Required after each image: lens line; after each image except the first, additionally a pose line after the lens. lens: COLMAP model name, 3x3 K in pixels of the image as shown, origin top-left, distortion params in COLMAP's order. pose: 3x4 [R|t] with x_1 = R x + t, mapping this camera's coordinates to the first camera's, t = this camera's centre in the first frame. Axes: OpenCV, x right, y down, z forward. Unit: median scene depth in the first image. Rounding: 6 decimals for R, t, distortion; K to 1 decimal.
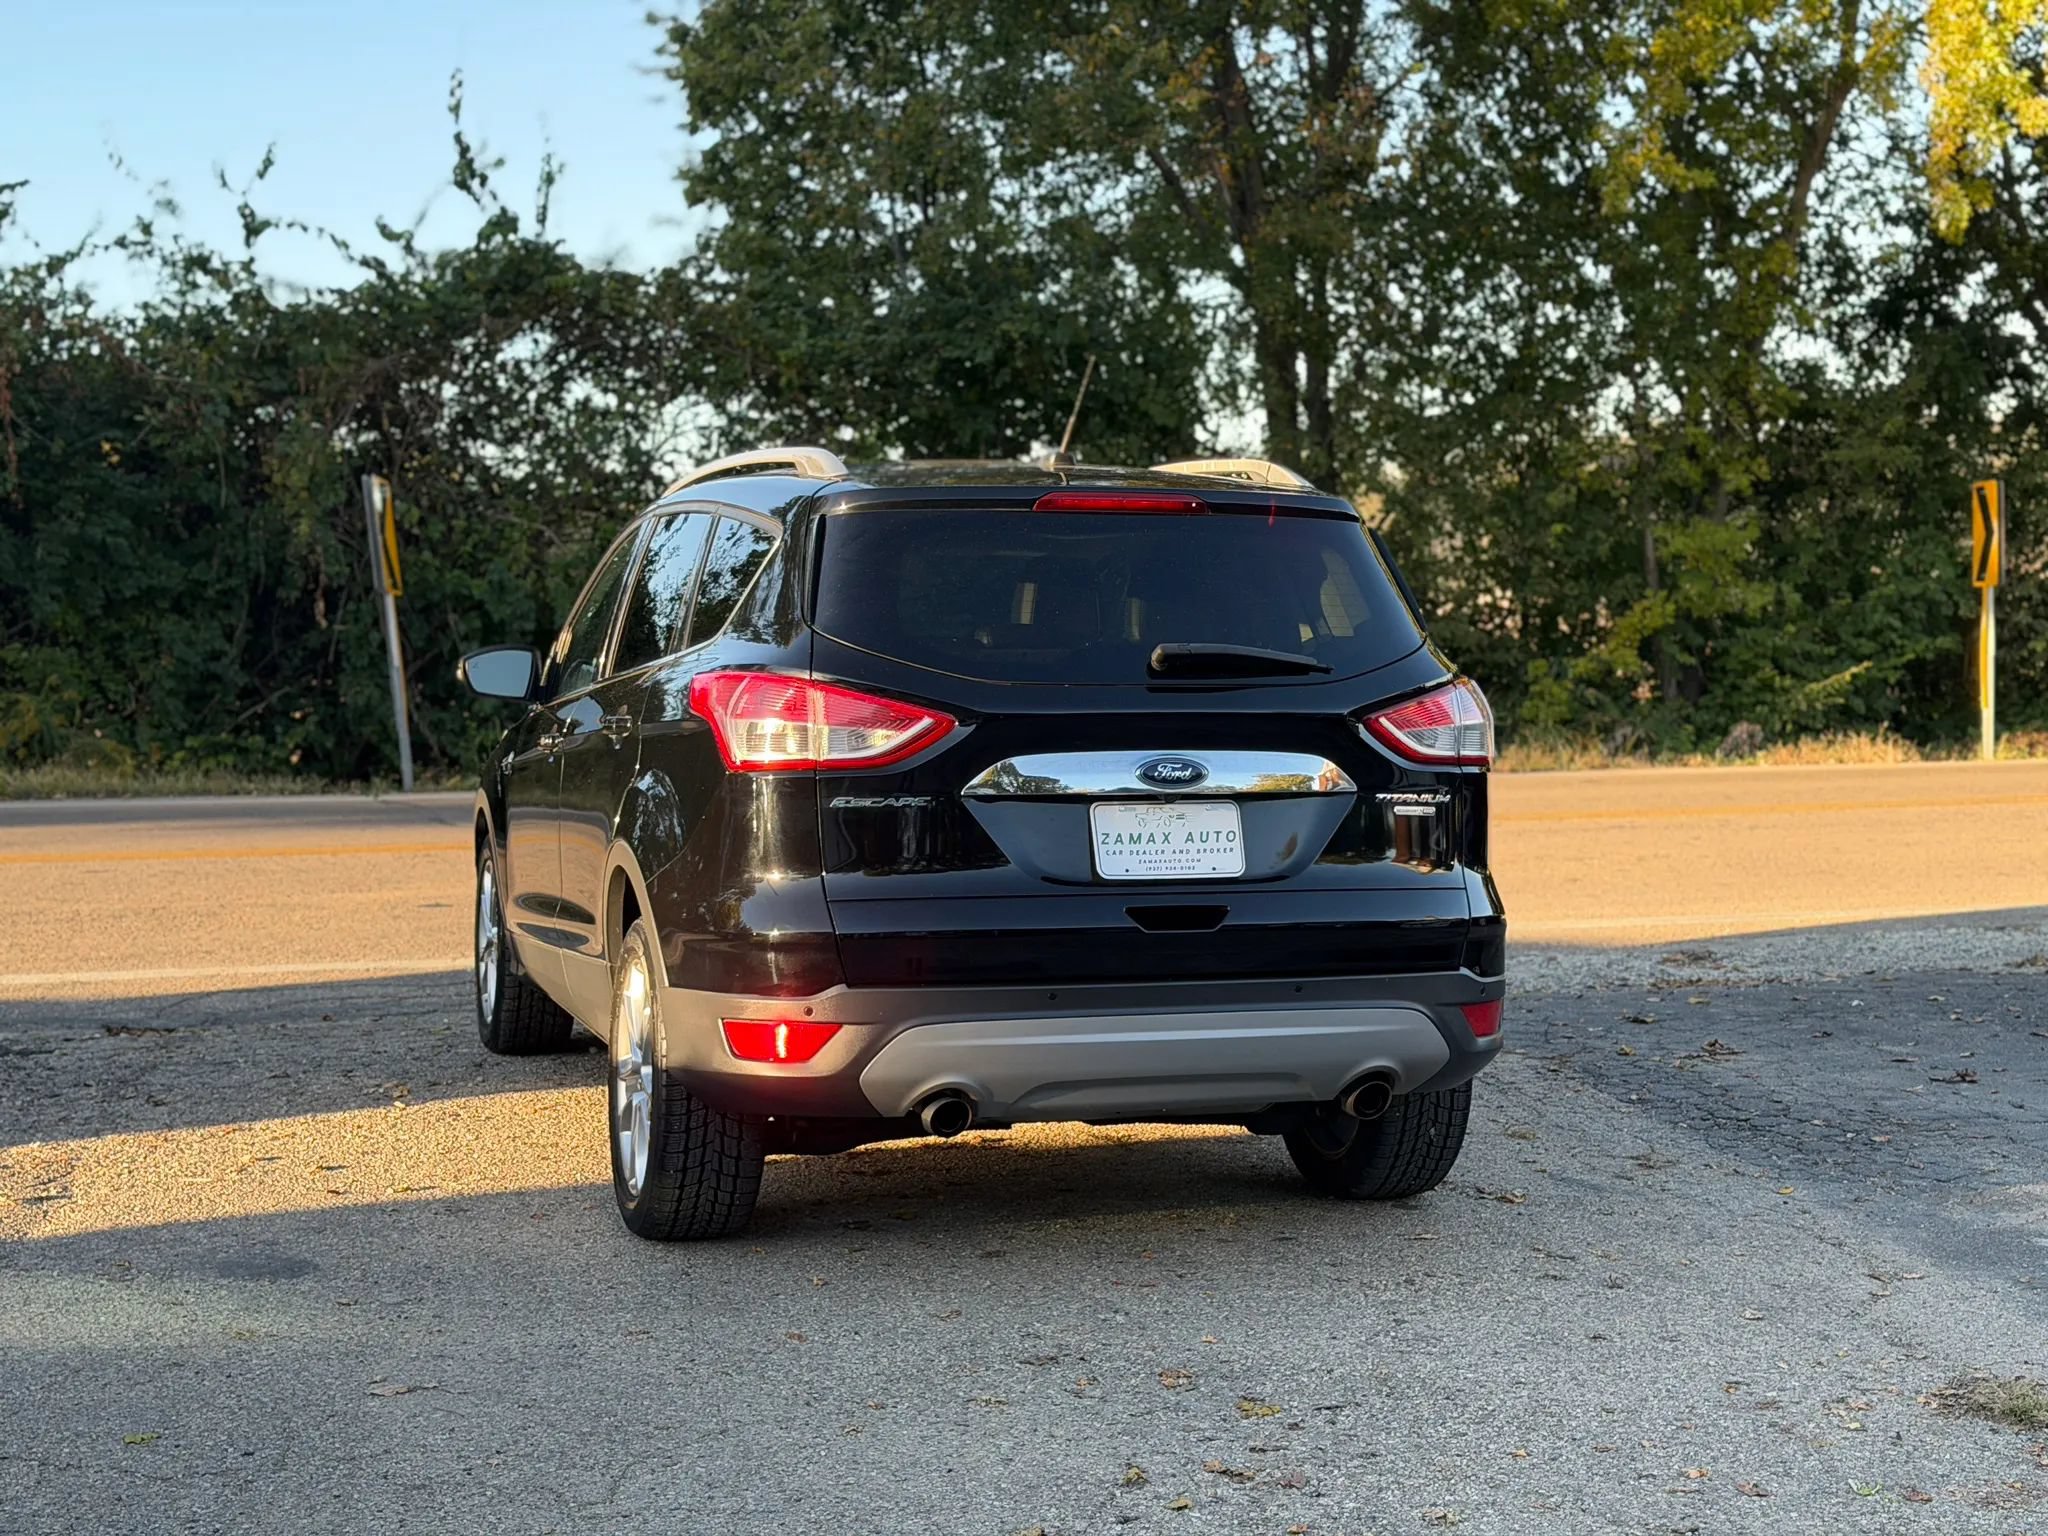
lens RADIAL K [[2835.2, 0, 1018.8], [0, 2835.2, 768.5], [0, 0, 1]] dist [0.118351, 0.000000]
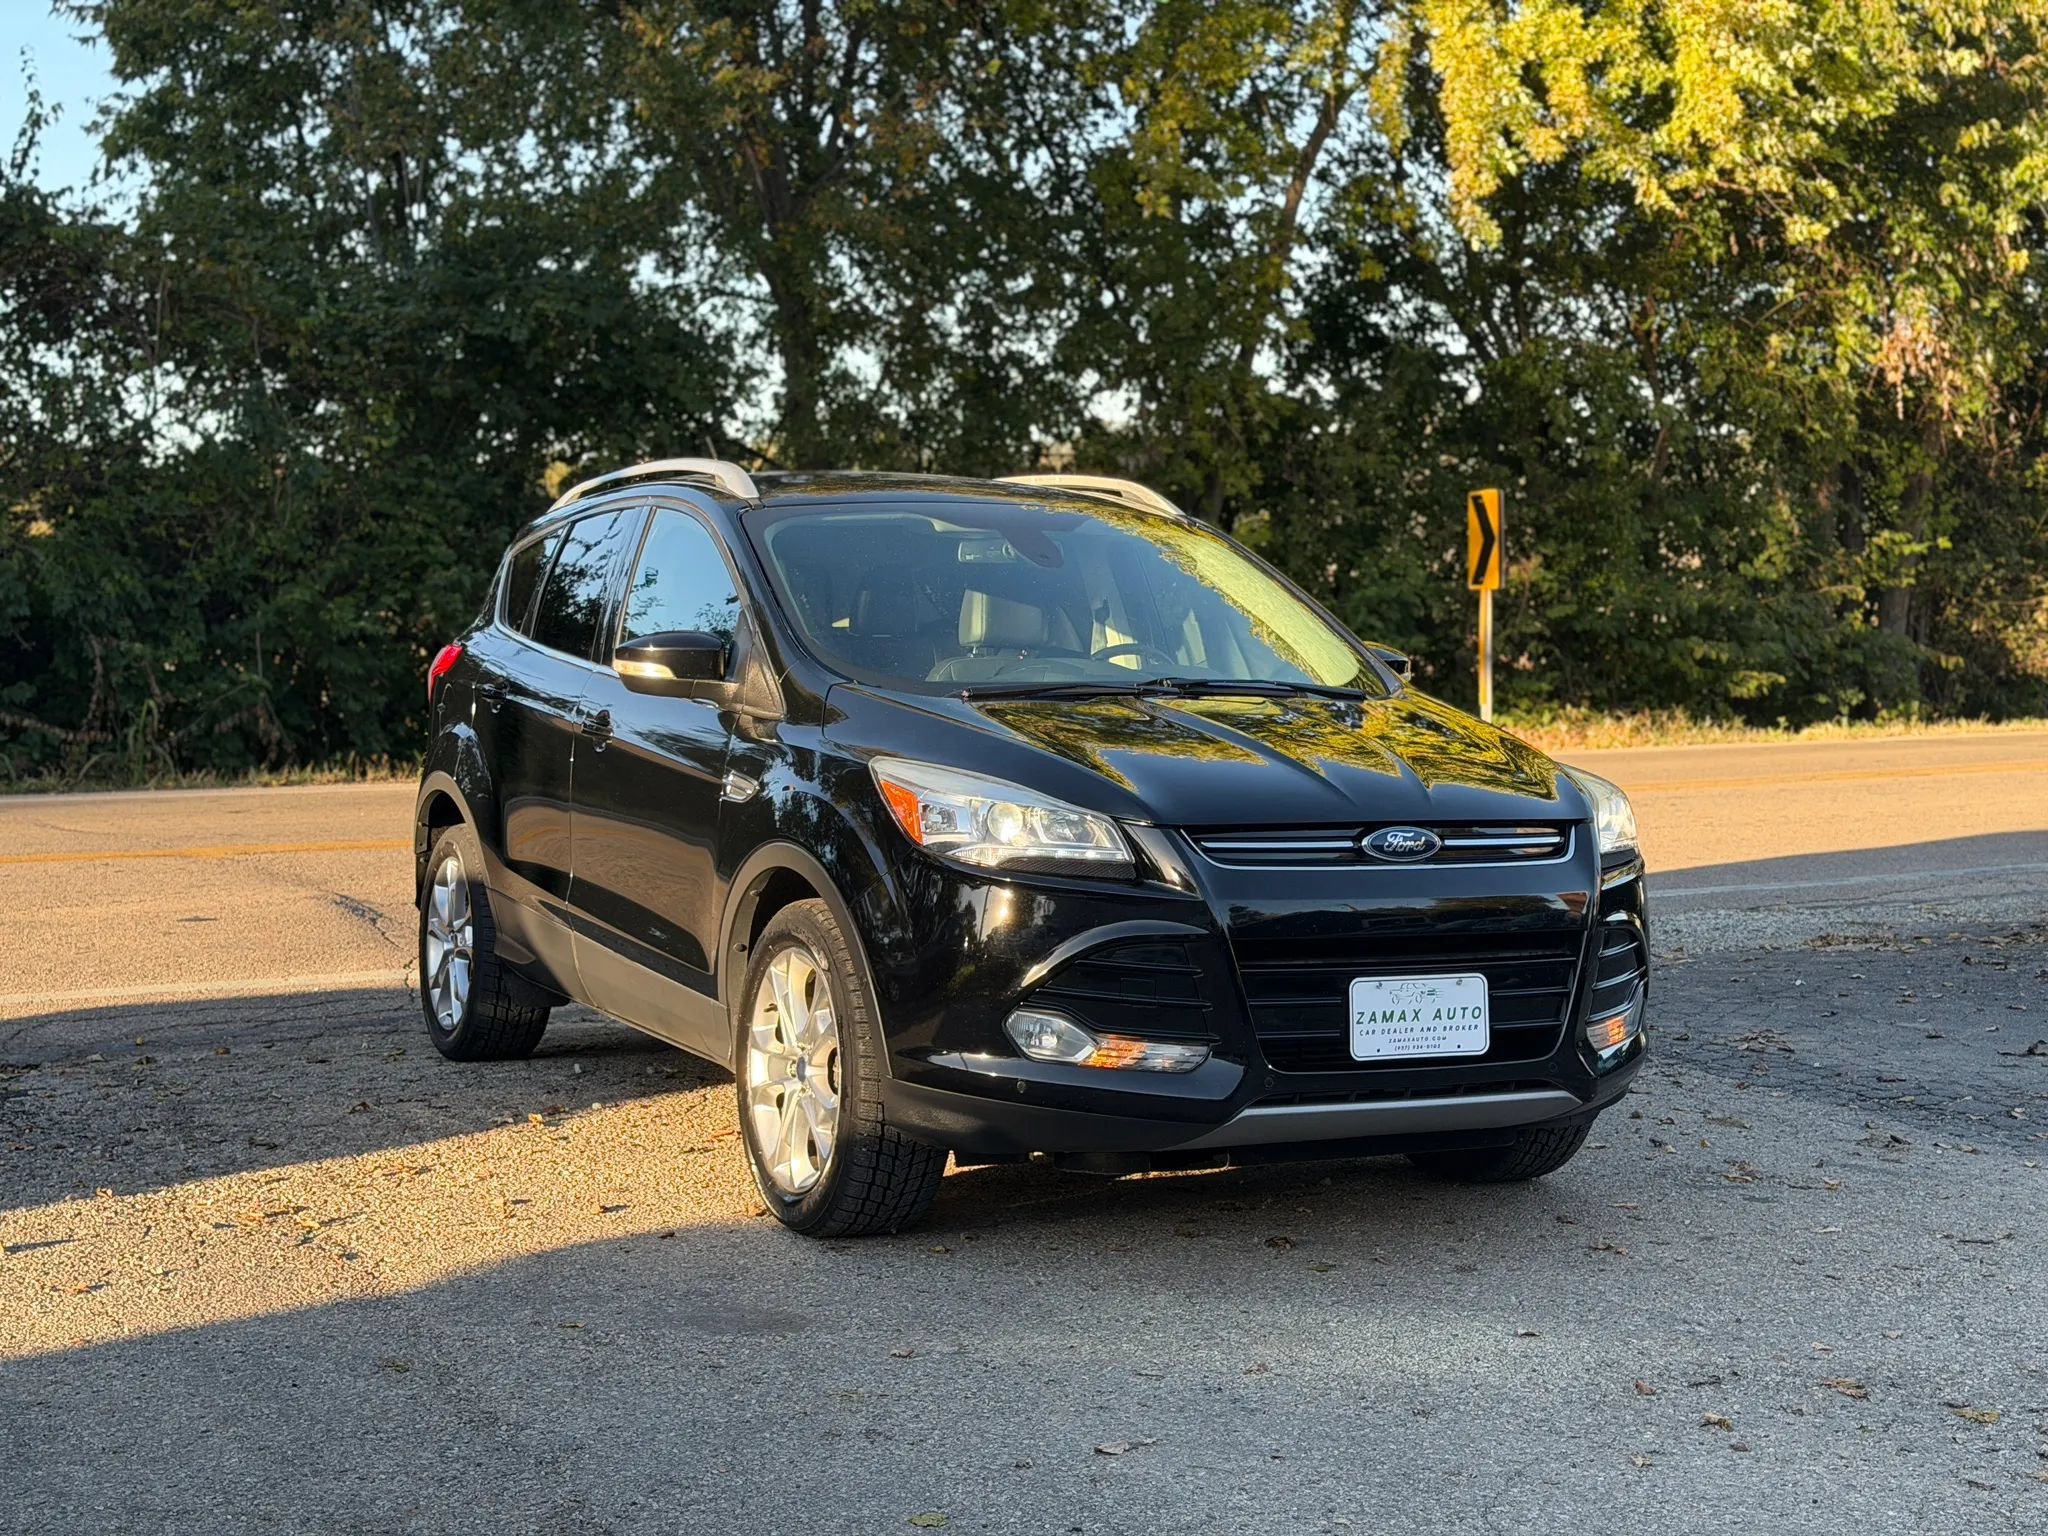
lens RADIAL K [[2835.2, 0, 1016.2], [0, 2835.2, 780.8], [0, 0, 1]] dist [0.118351, 0.000000]
pose [[0.964382, -0.008074, 0.264391, -0.227536], [0.006759, 0.999960, 0.005882, 0.000585], [-0.264428, -0.003885, 0.964398, 0.067313]]
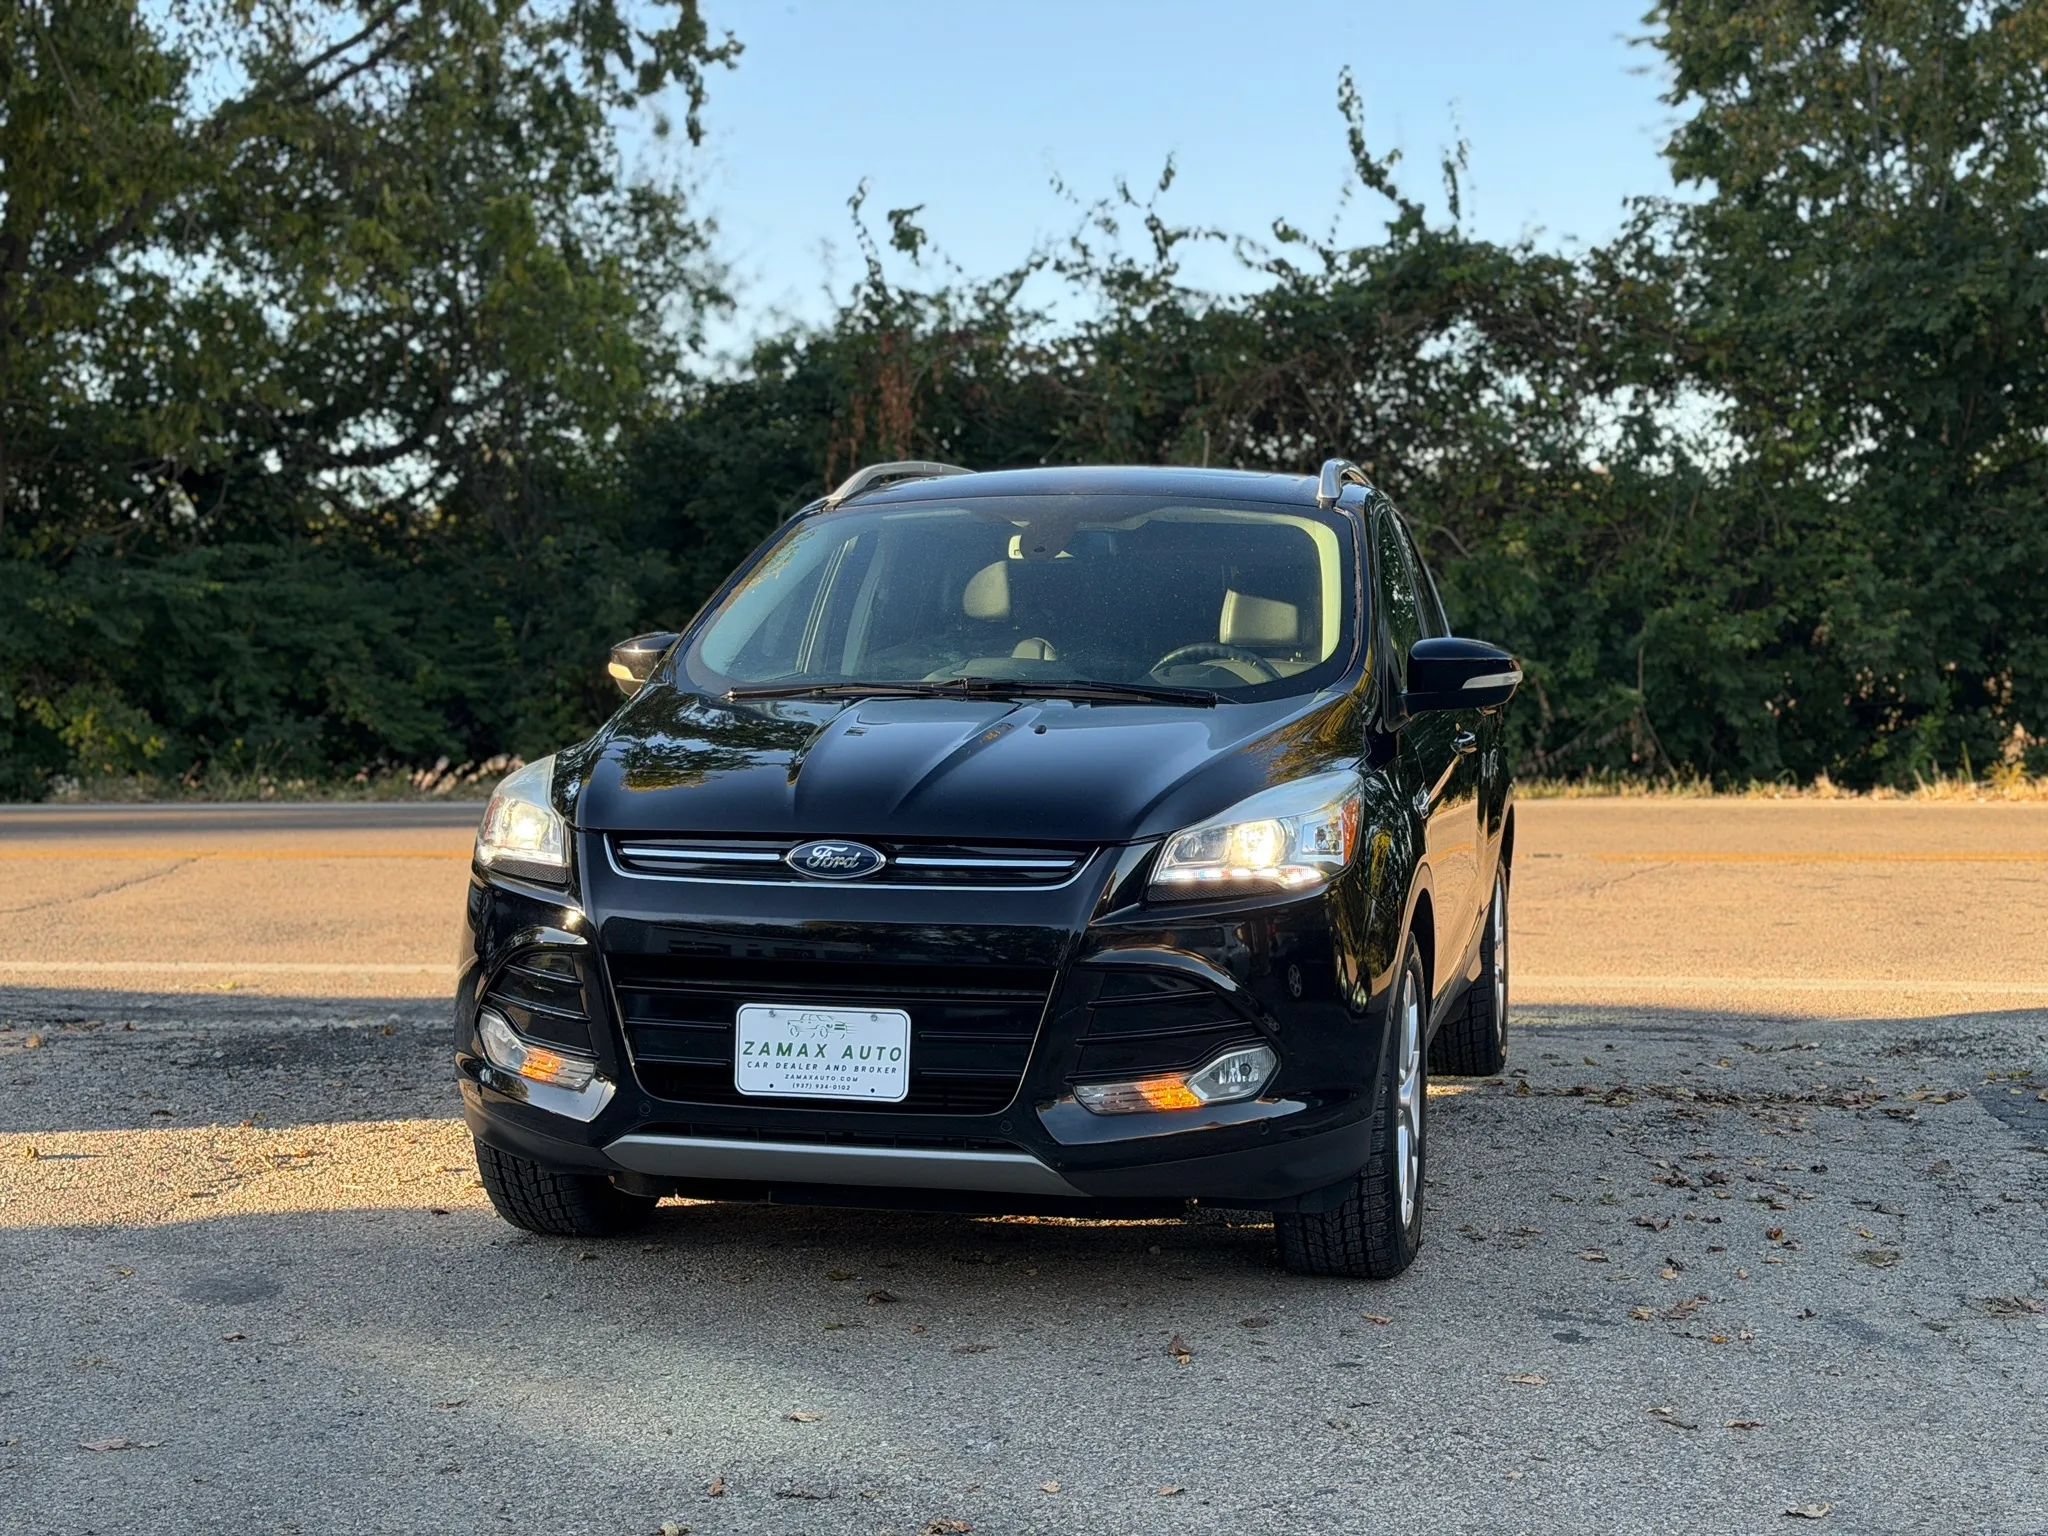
lens RADIAL K [[2835.2, 0, 1030.5], [0, 2835.2, 777.5], [0, 0, 1]] dist [0.118351, 0.000000]
pose [[0.917276, 0.015462, -0.397953, 0.188683], [-0.016495, 0.999864, 0.000827, 0.001303], [0.397911, 0.005806, 0.917406, 0.134820]]
